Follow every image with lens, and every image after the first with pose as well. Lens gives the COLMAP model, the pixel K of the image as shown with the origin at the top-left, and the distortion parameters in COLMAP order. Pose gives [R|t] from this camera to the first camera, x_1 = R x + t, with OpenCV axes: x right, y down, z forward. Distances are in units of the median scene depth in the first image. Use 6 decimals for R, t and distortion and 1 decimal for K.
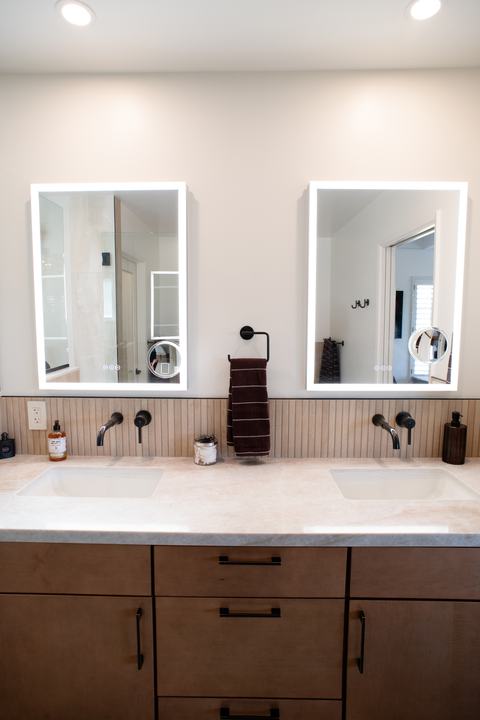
lens RADIAL K [[412.7, 0, 245.9], [0, 412.7, 365.9], [0, 0, 1]] dist [-0.101573, 0.067018]
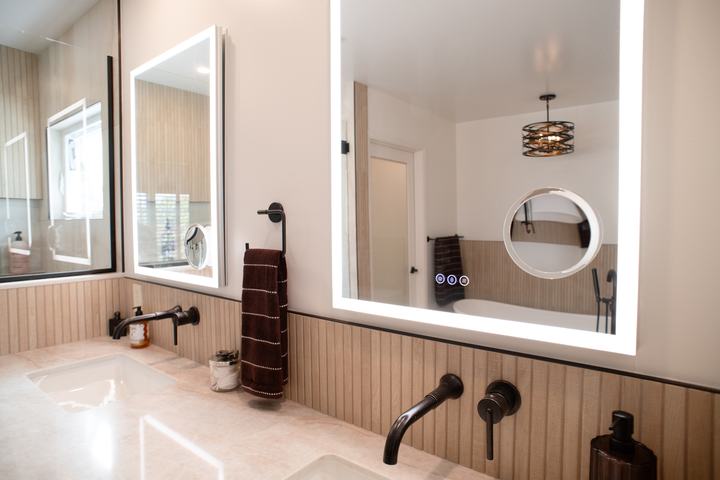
lens RADIAL K [[412.7, 0, 363.1], [0, 412.7, 237.7], [0, 0, 1]] dist [-0.101573, 0.067018]
pose [[0.798537, 0.018566, -0.601659, 0.532924], [-0.060825, 0.996897, -0.049967, -0.012537], [0.598865, 0.076497, 0.797188, 0.542684]]
